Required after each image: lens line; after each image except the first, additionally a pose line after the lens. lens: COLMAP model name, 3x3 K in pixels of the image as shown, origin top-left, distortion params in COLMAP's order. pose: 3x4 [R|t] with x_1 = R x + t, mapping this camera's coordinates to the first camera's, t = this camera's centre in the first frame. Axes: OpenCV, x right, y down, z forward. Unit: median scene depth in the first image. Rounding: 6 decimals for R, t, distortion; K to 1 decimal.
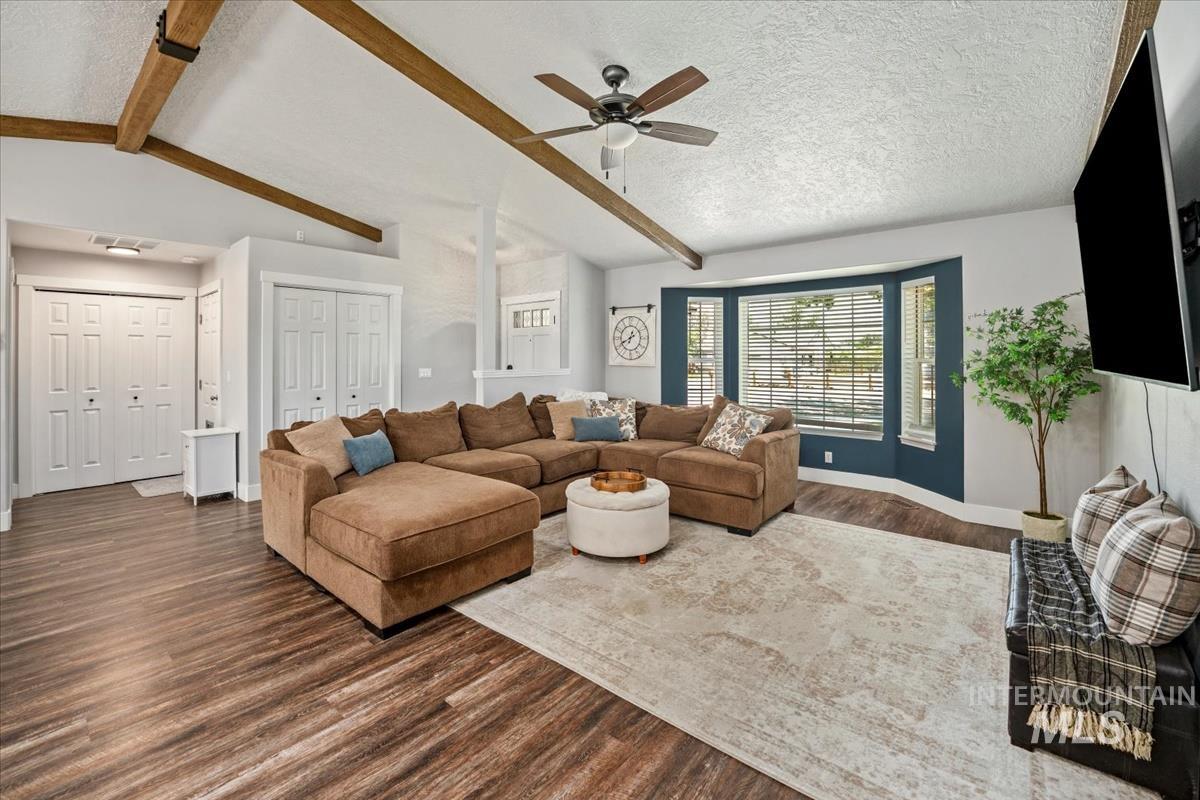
lens RADIAL K [[507.0, 0, 589.8], [0, 507.0, 353.4], [0, 0, 1]] dist [-0.030471, 0.004510]
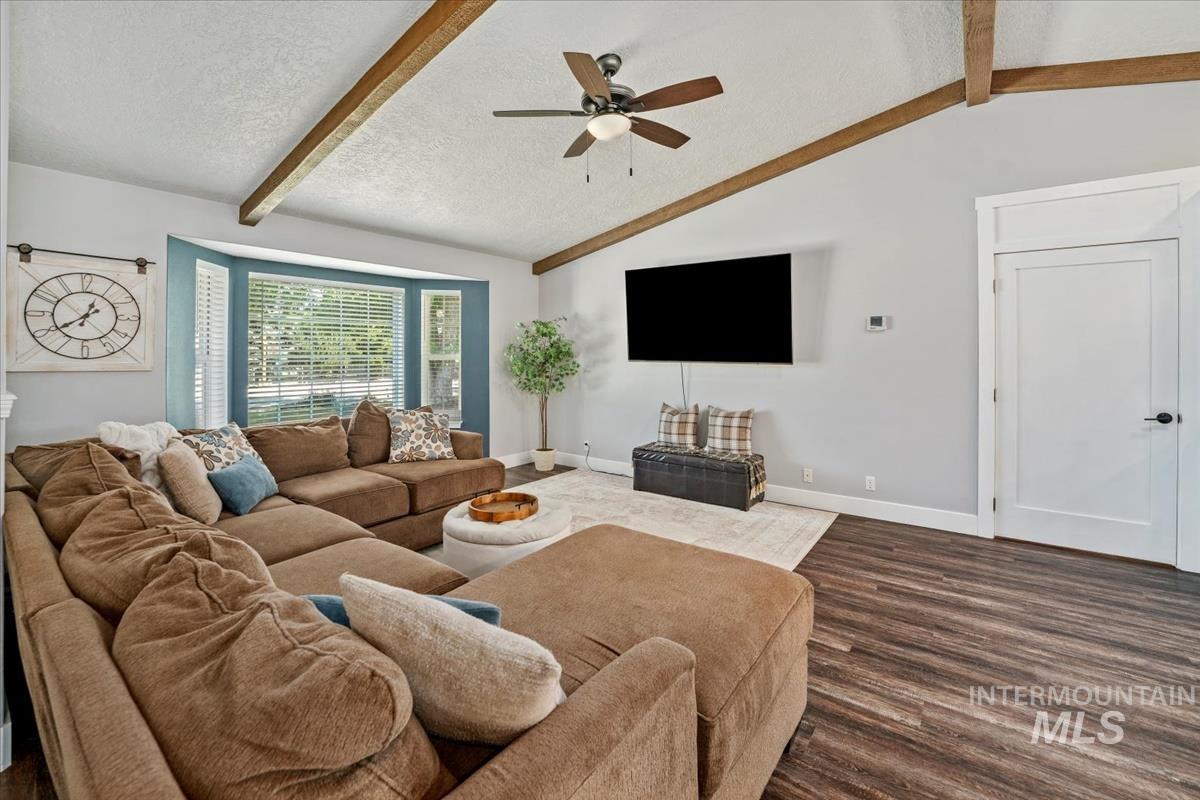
lens RADIAL K [[515.6, 0, 586.7], [0, 515.6, 351.8], [0, 0, 1]] dist [-0.030785, 0.005237]
pose [[-0.057182, 0.002670, 0.998360, -1.281344], [-0.008485, 0.999959, -0.003160, 0.008150], [-0.998328, -0.008652, -0.057157, 1.504332]]
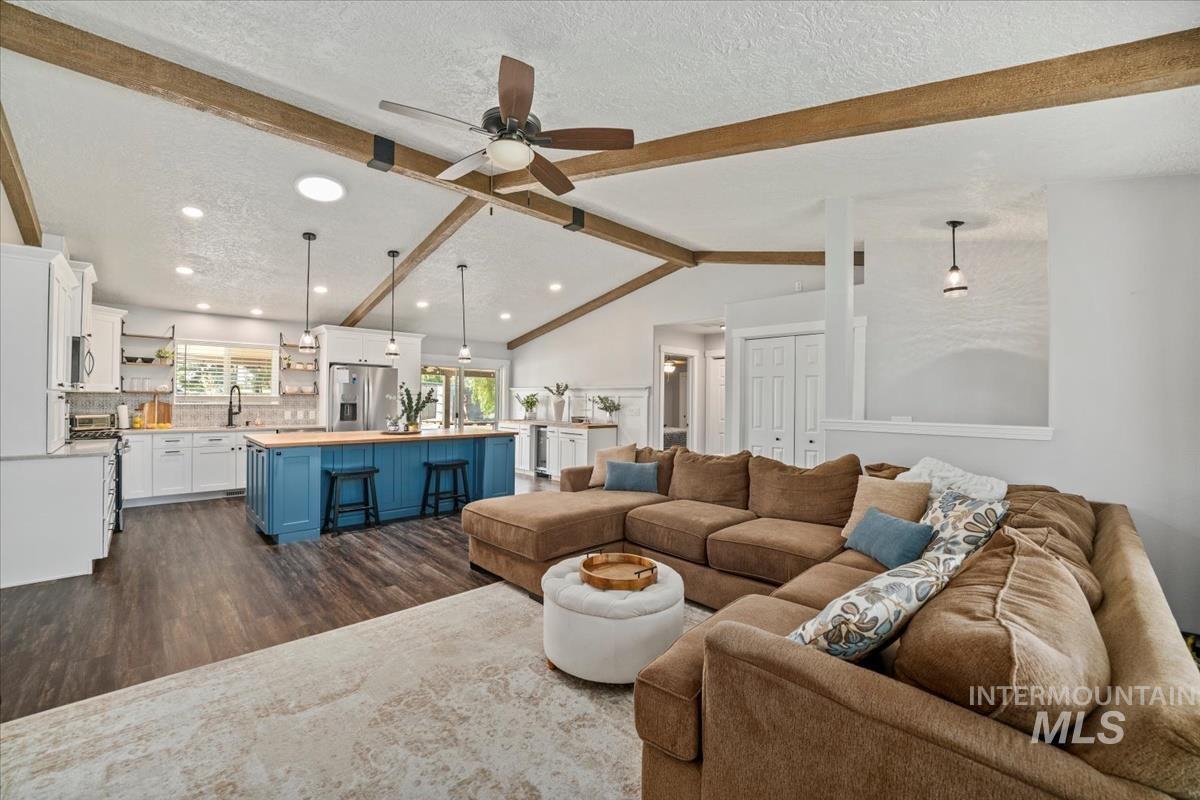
lens RADIAL K [[490.8, 0, 587.8], [0, 490.8, 395.0], [0, 0, 1]] dist [-0.012318, 0.000259]
pose [[-0.115121, -0.005825, -0.993334, 1.263447], [-0.002800, 0.999981, -0.005540, 0.005671], [0.993348, 0.002143, -0.115135, 1.710420]]
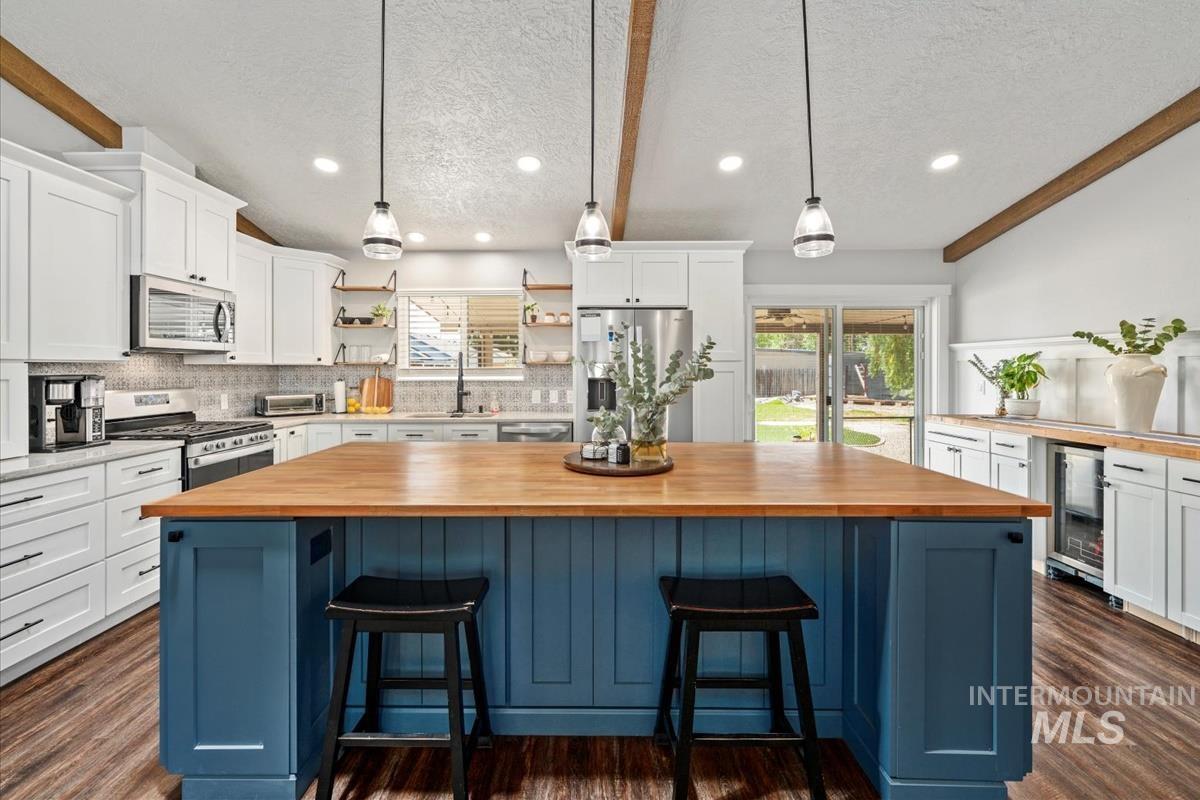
lens RADIAL K [[505.7, 0, 585.9], [0, 505.7, 369.8], [0, 0, 1]] dist [0.002343, 0.000362]
pose [[-0.761855, 0.005068, -0.647728, -0.571218], [0.008475, 0.999962, -0.002143, 0.018562], [0.647692, -0.007122, -0.761869, 1.106084]]
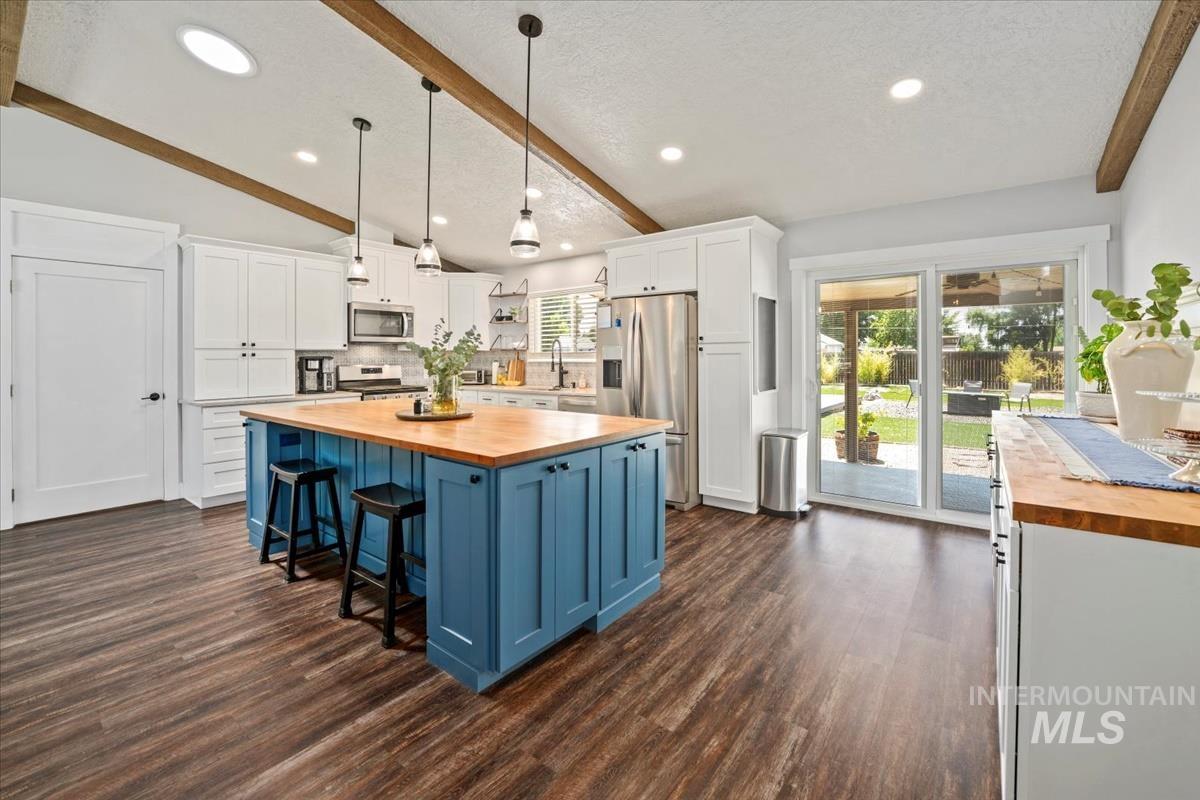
lens RADIAL K [[507.0, 0, 589.8], [0, 507.0, 353.4], [0, 0, 1]] dist [-0.030471, 0.004510]
pose [[-0.999170, 0.007427, -0.040042, -1.622595], [0.007901, 0.999901, -0.011675, 0.042912], [0.039951, -0.011981, -0.999130, 1.839071]]
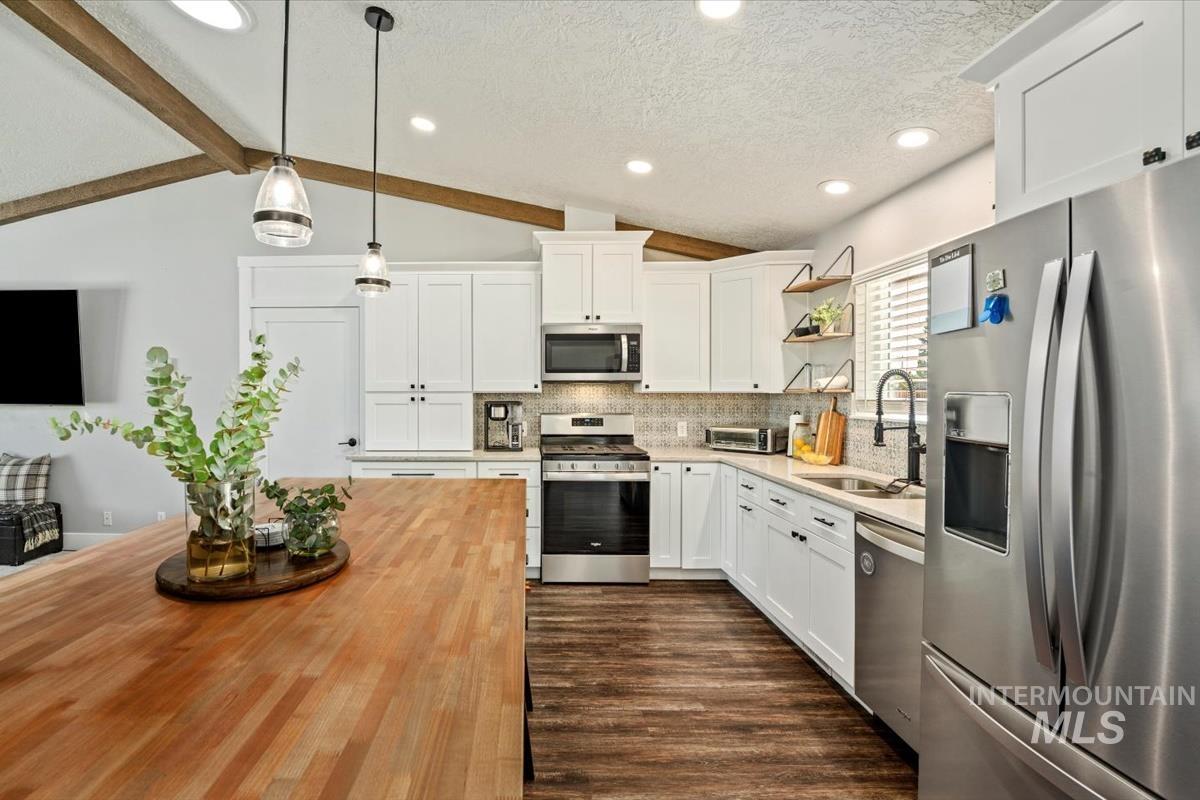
lens RADIAL K [[539.7, 0, 517.9], [0, 539.7, 402.3], [0, 0, 1]] dist [-0.021269, -0.000034]
pose [[-0.637909, -0.014335, 0.769979, -1.938828], [-0.004488, 0.999879, 0.014897, -0.006669], [-0.770099, 0.006047, -0.637896, 0.562834]]
